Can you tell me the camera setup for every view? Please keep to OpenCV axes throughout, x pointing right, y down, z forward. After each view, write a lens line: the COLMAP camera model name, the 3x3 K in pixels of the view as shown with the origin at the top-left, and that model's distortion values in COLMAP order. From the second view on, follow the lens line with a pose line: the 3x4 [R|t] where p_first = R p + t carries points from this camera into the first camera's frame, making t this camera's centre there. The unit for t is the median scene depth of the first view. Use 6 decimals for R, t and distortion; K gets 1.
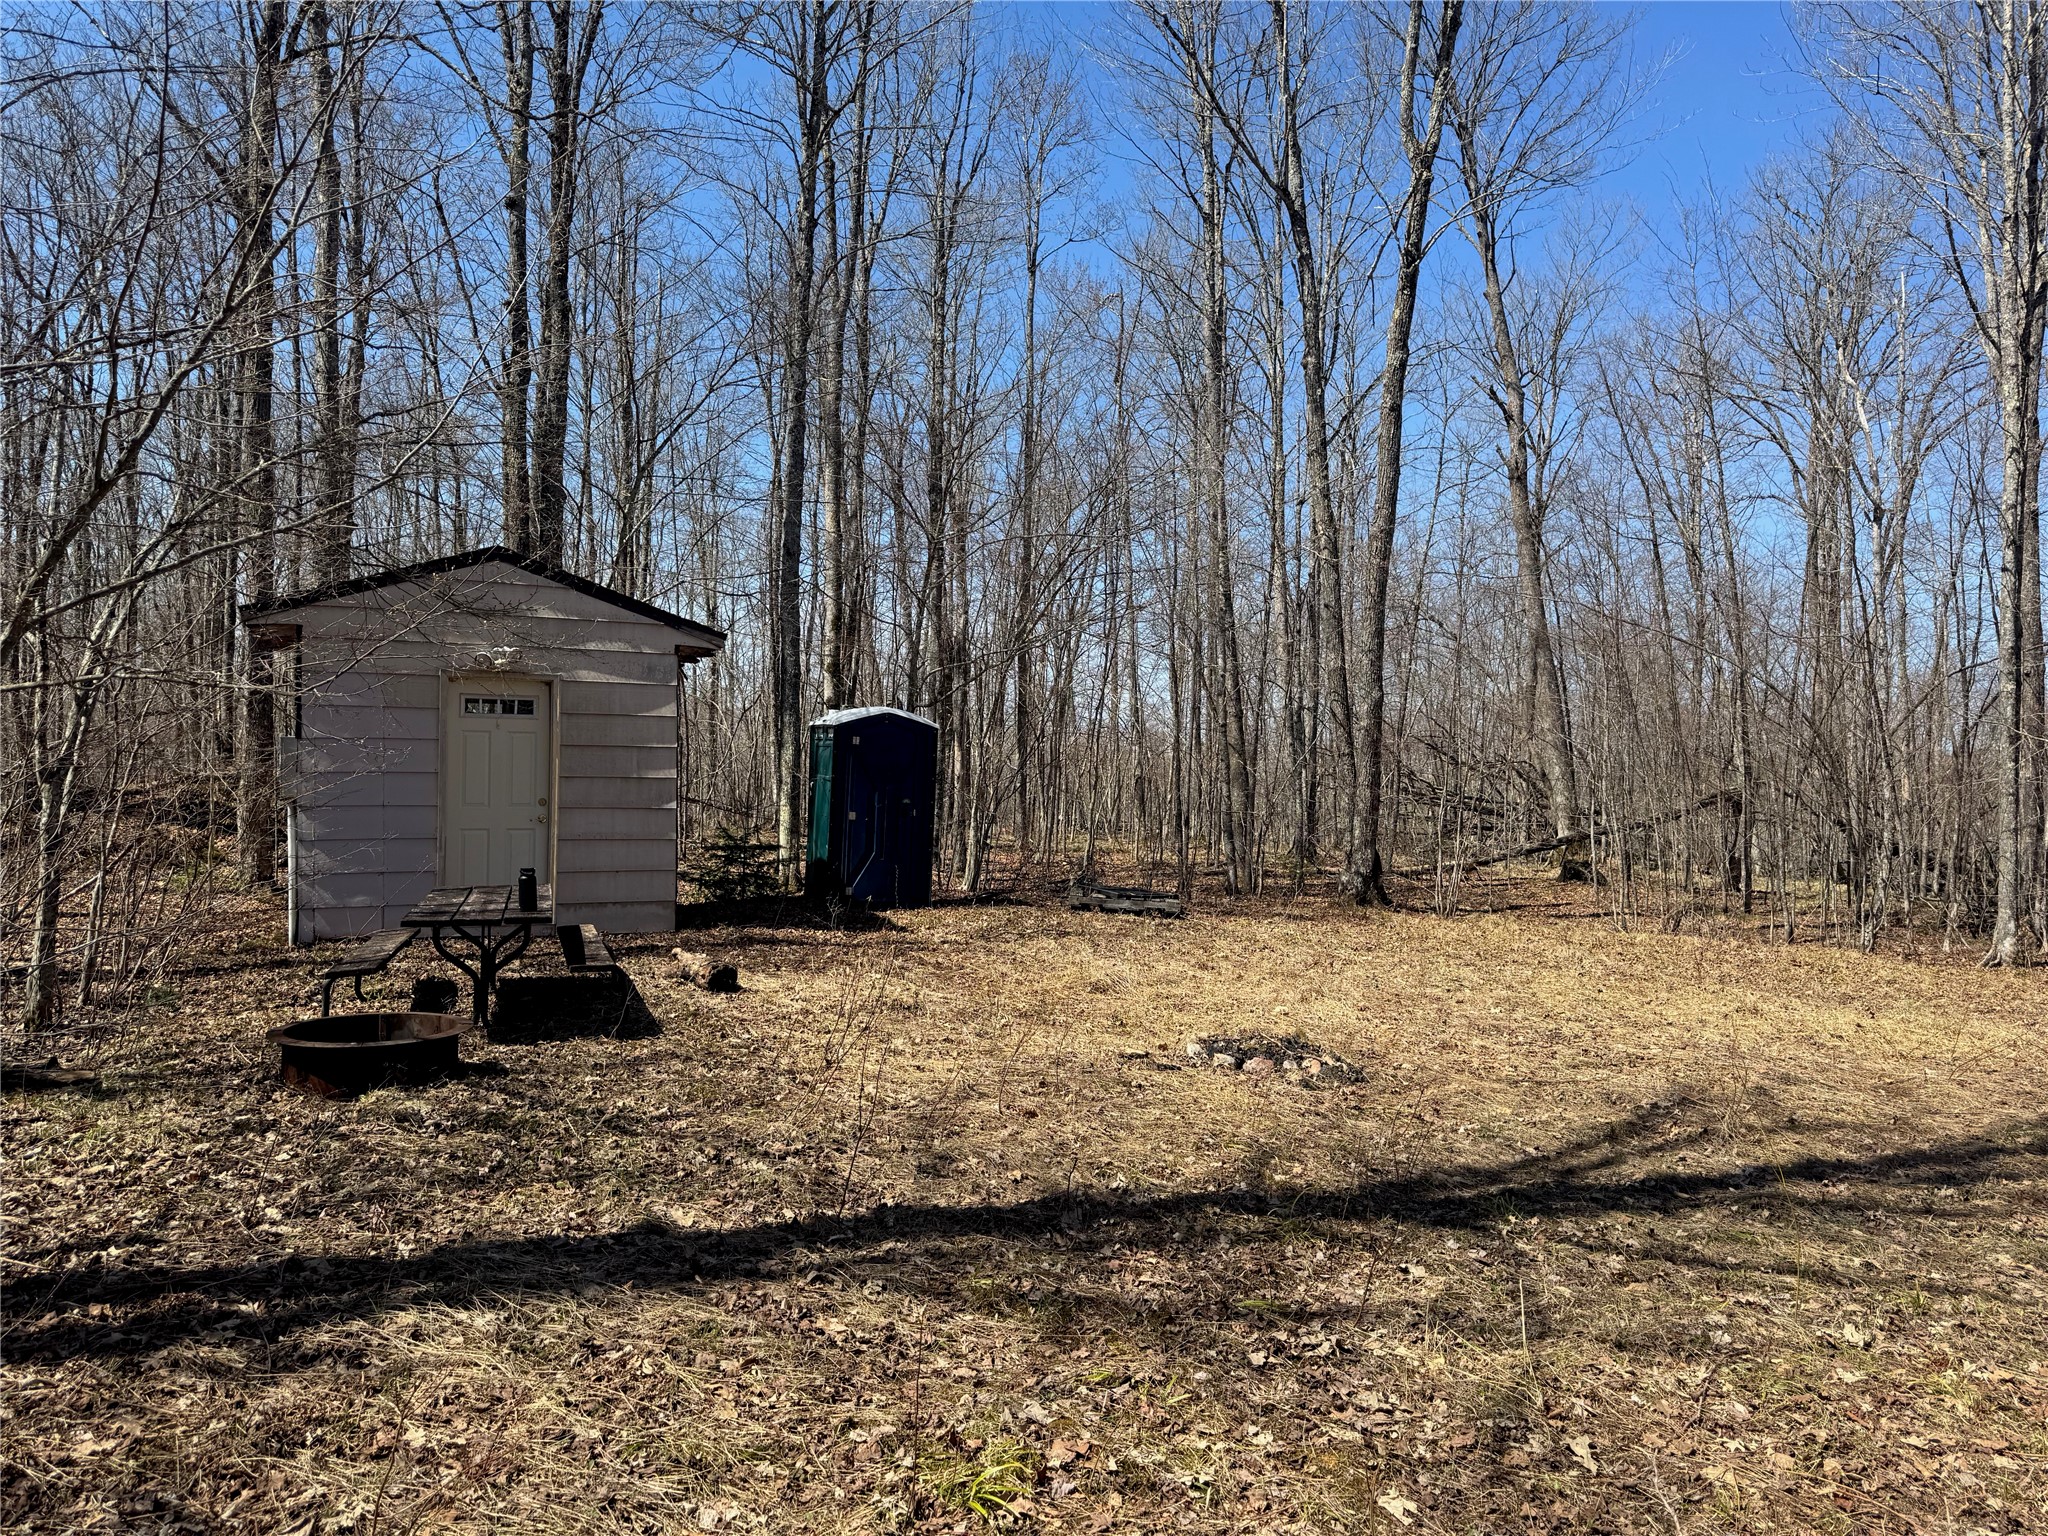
lens RADIAL K [[1426.1, 0, 1042.3], [0, 1426.1, 793.6], [0, 0, 1]] dist [0.034450, -0.036285]
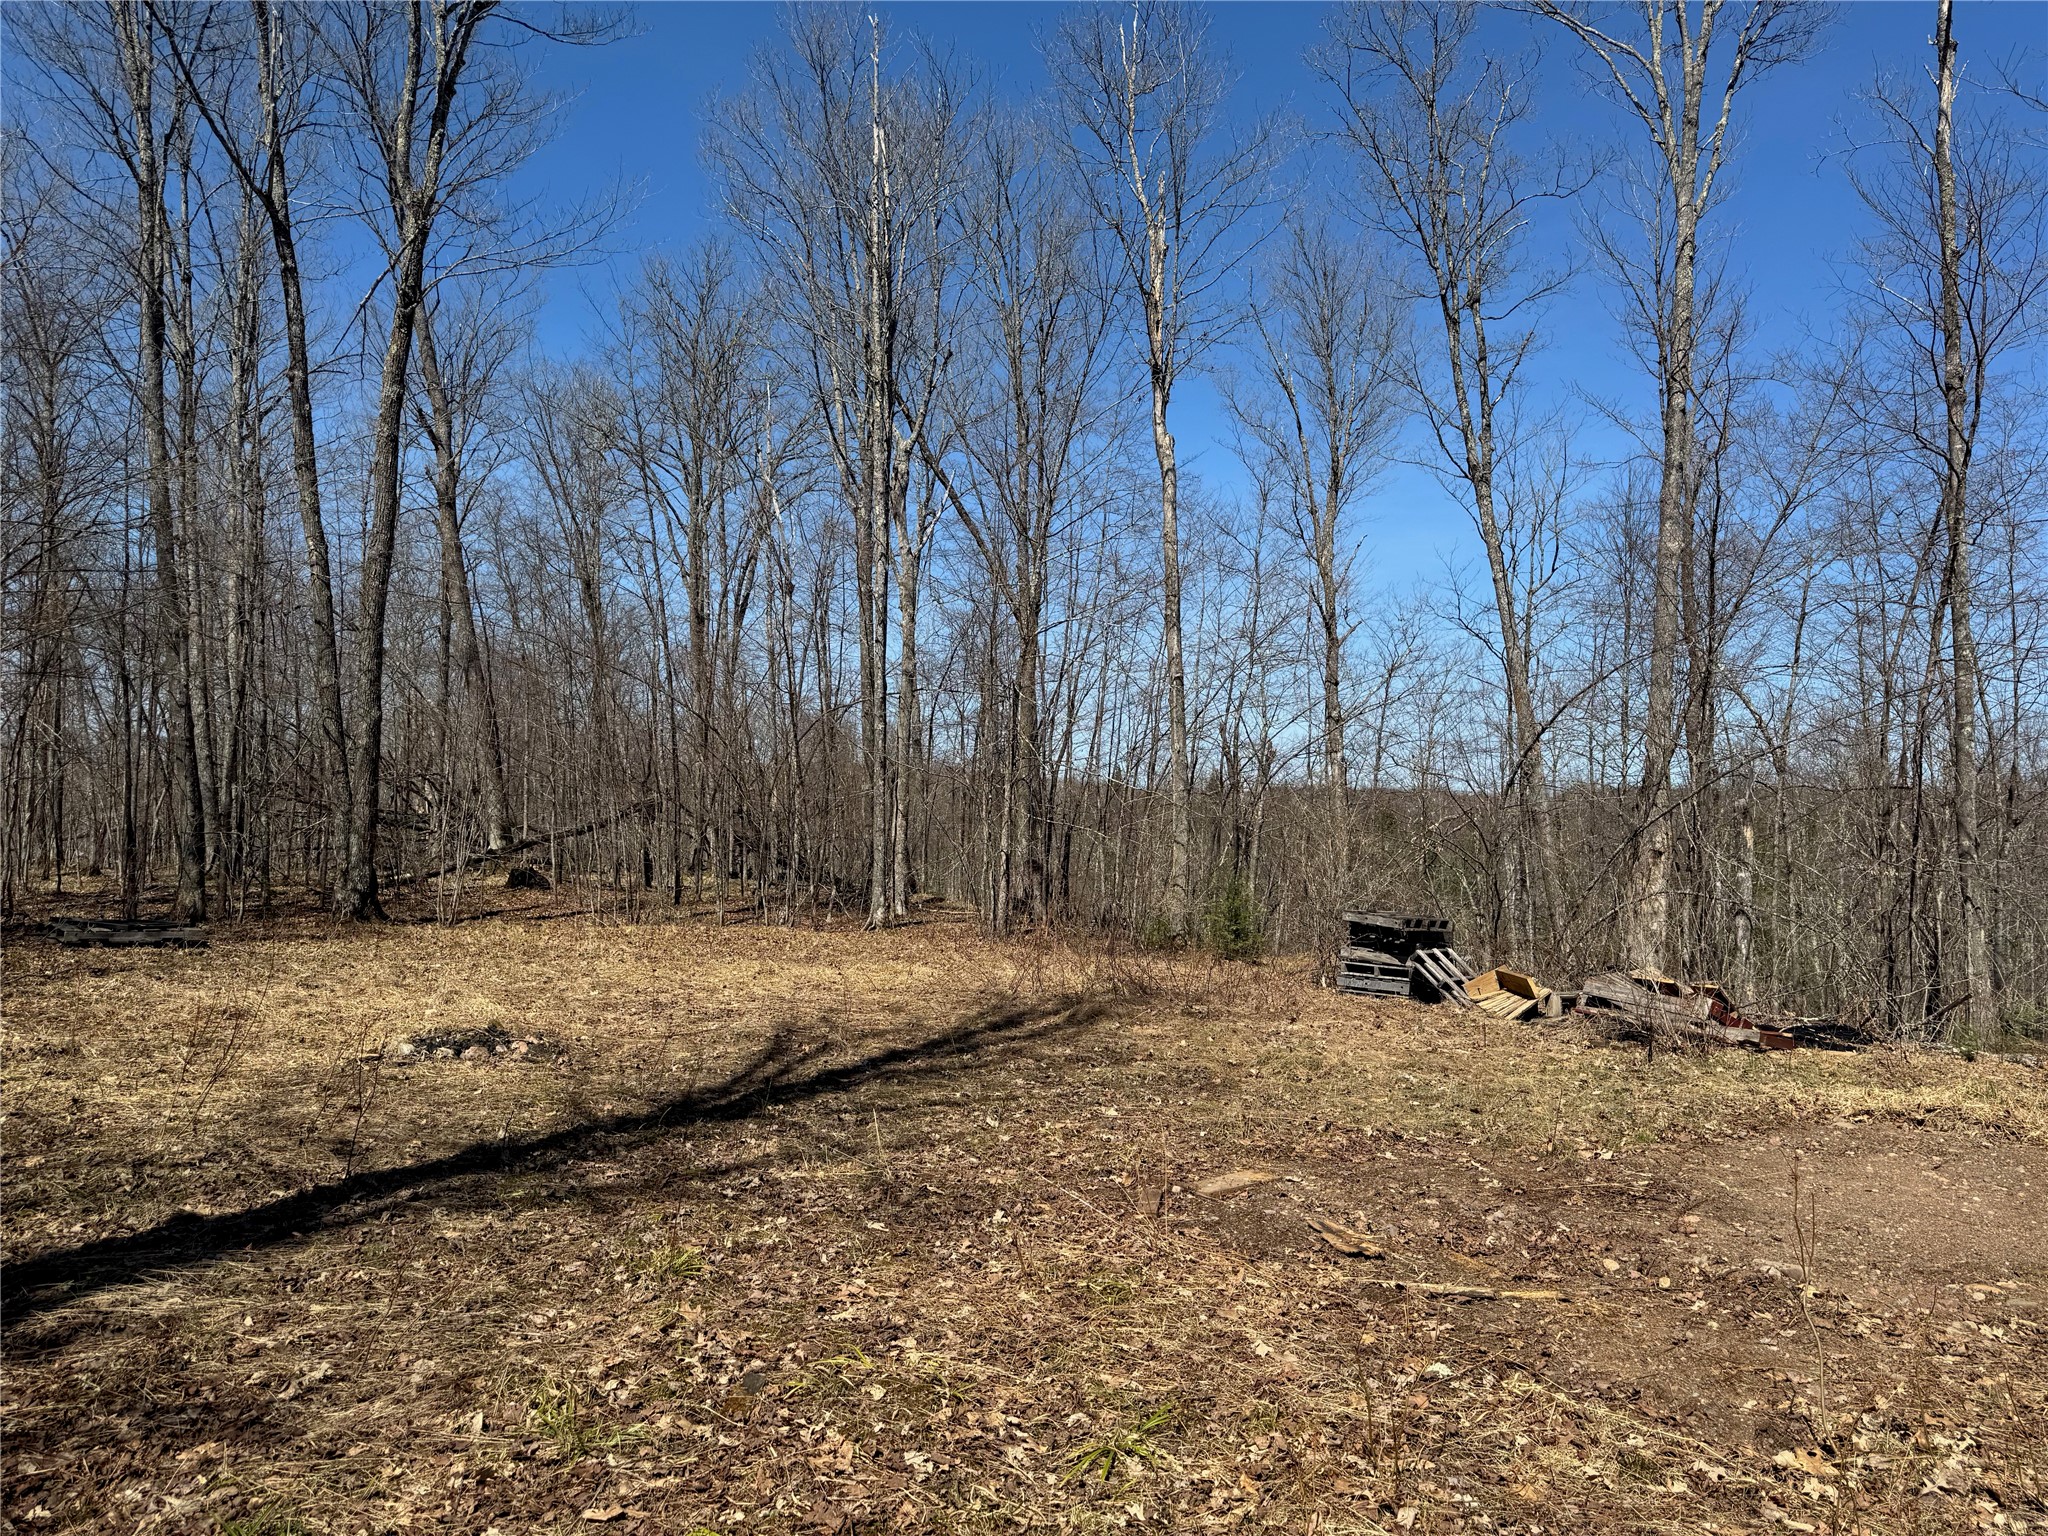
lens RADIAL K [[1426.1, 0, 1040.2], [0, 1426.1, 773.0], [0, 0, 1]] dist [0.034450, -0.036285]
pose [[0.722095, -0.001664, 0.691792, -0.526177], [0.015637, 0.999781, -0.013916, -0.021192], [-0.691617, 0.020866, 0.721963, -0.270504]]
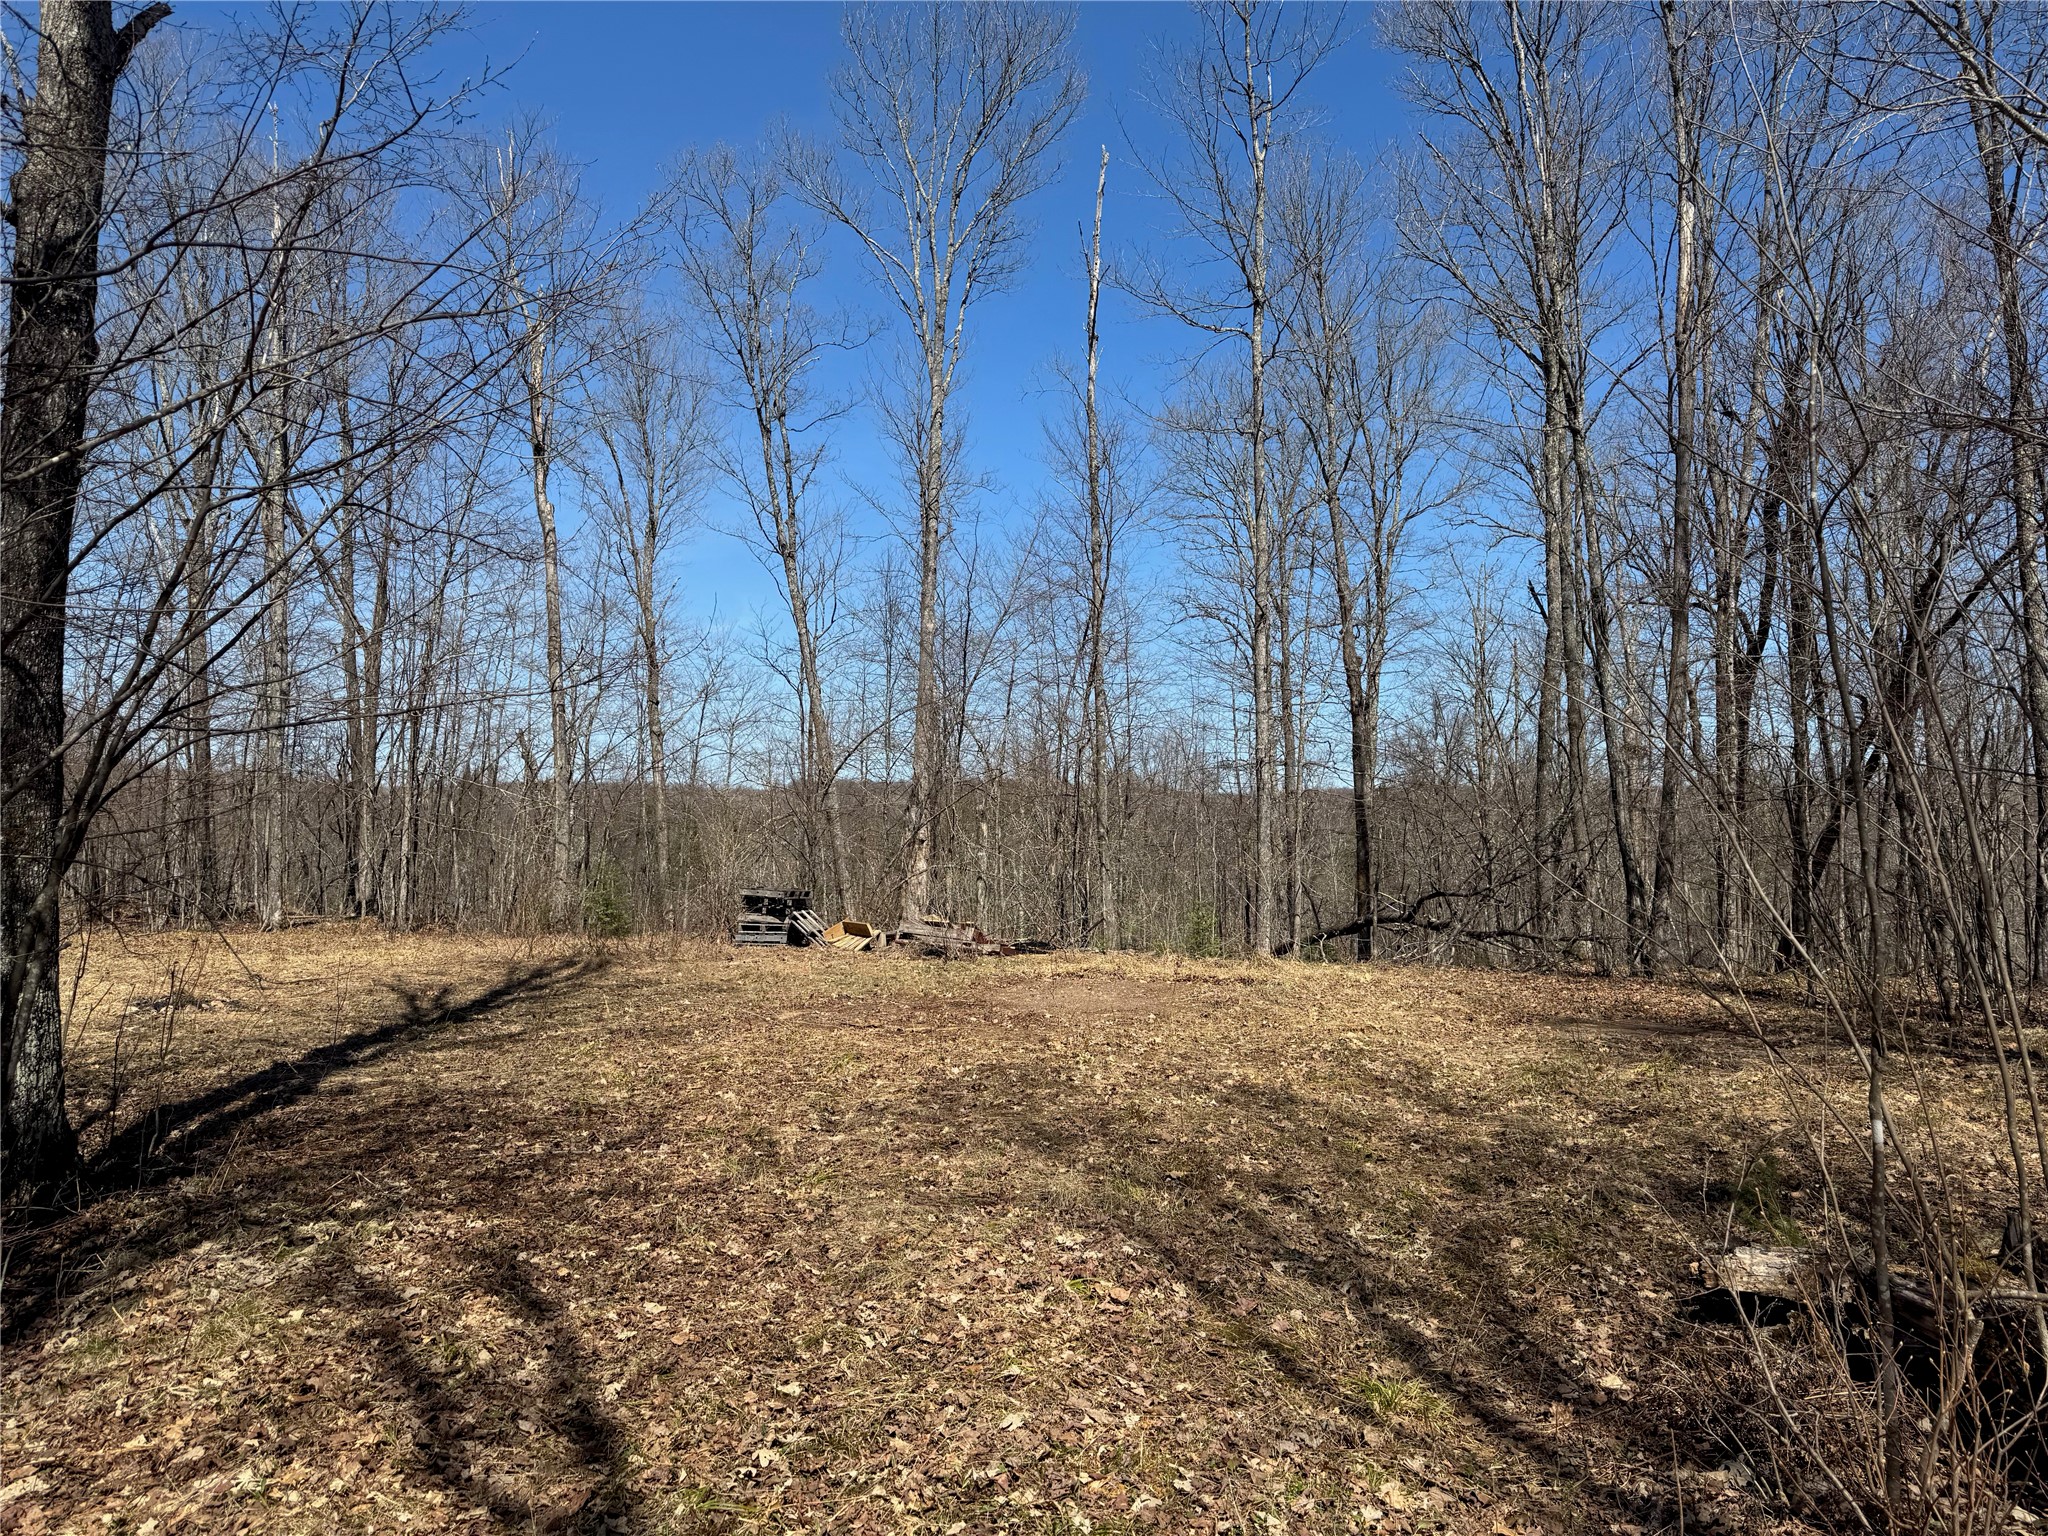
lens RADIAL K [[1426.1, 0, 1031.9], [0, 1426.1, 783.4], [0, 0, 1]] dist [0.034450, -0.036285]
pose [[0.279958, -0.013855, 0.959912, -1.915146], [0.019799, 0.999767, 0.008656, -0.101110], [-0.959808, 0.016582, 0.280167, -0.605461]]
